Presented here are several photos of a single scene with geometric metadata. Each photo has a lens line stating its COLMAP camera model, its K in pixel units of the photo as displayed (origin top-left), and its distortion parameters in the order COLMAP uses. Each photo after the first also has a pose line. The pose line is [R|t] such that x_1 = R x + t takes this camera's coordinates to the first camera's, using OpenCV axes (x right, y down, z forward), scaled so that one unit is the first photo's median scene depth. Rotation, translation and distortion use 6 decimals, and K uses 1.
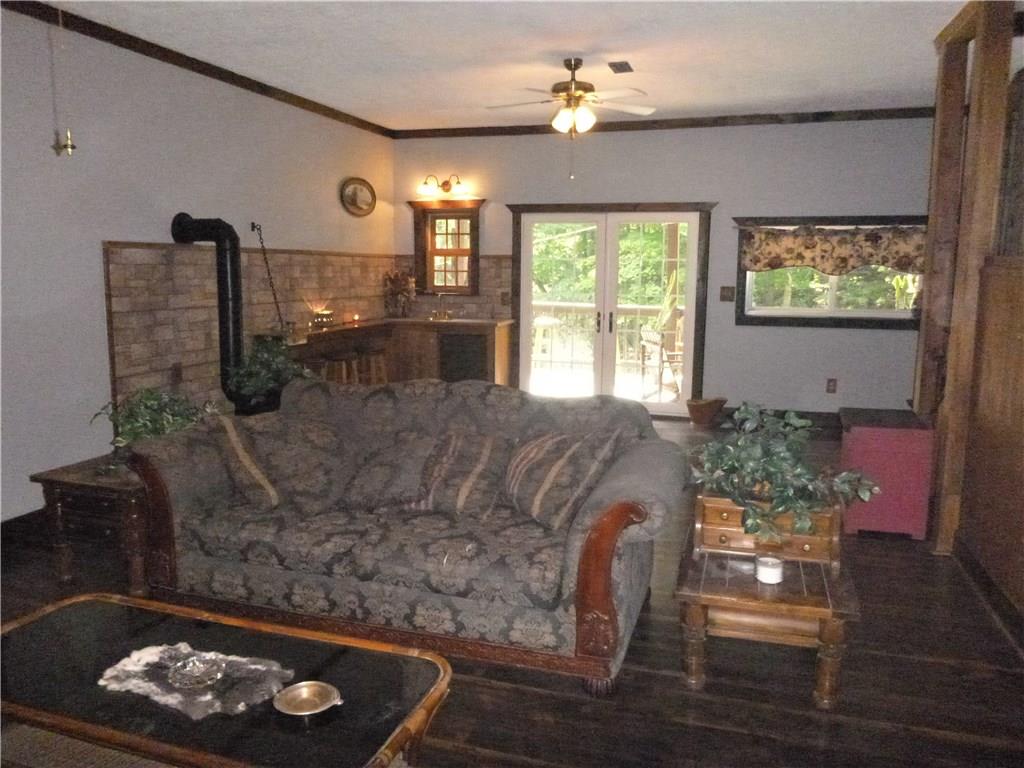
lens RADIAL K [[749.8, 0, 511.5], [0, 749.8, 384.9], [0, 0, 1]] dist [-0.020358, -0.009881]
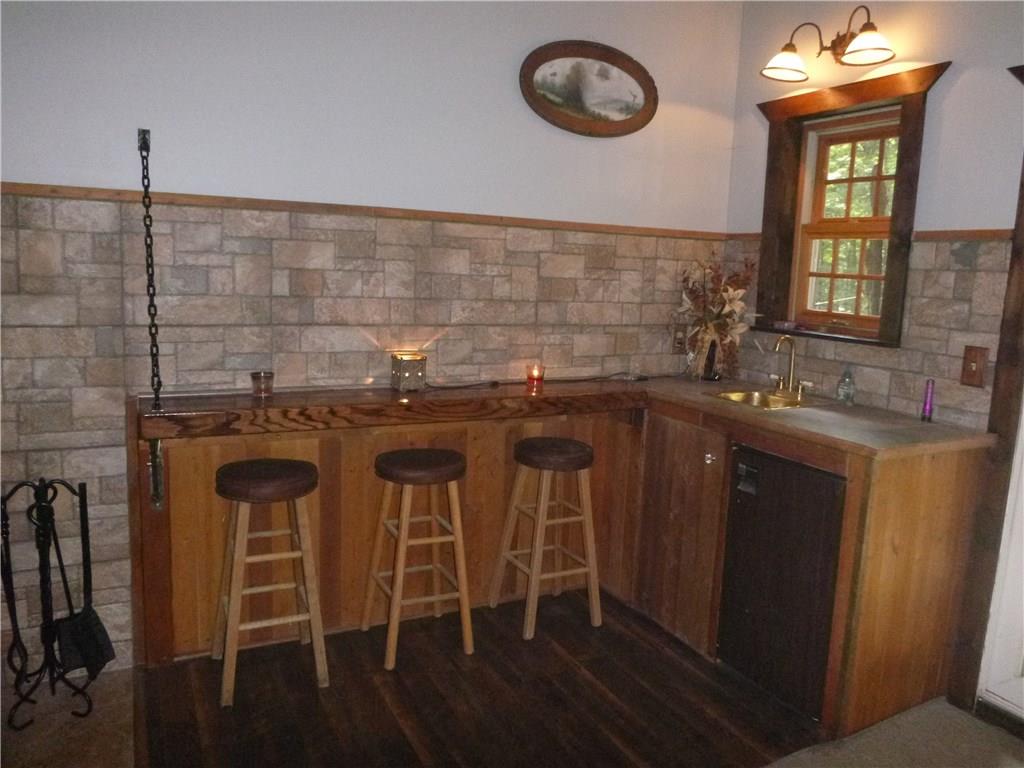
lens RADIAL K [[749.8, 0, 509.8], [0, 749.8, 373.6], [0, 0, 1]] dist [-0.020358, -0.009881]
pose [[0.701587, 0.126960, -0.701183, 0.074947], [-0.144215, 0.988936, 0.034765, -0.094510], [0.697838, 0.076731, 0.712134, 0.636081]]
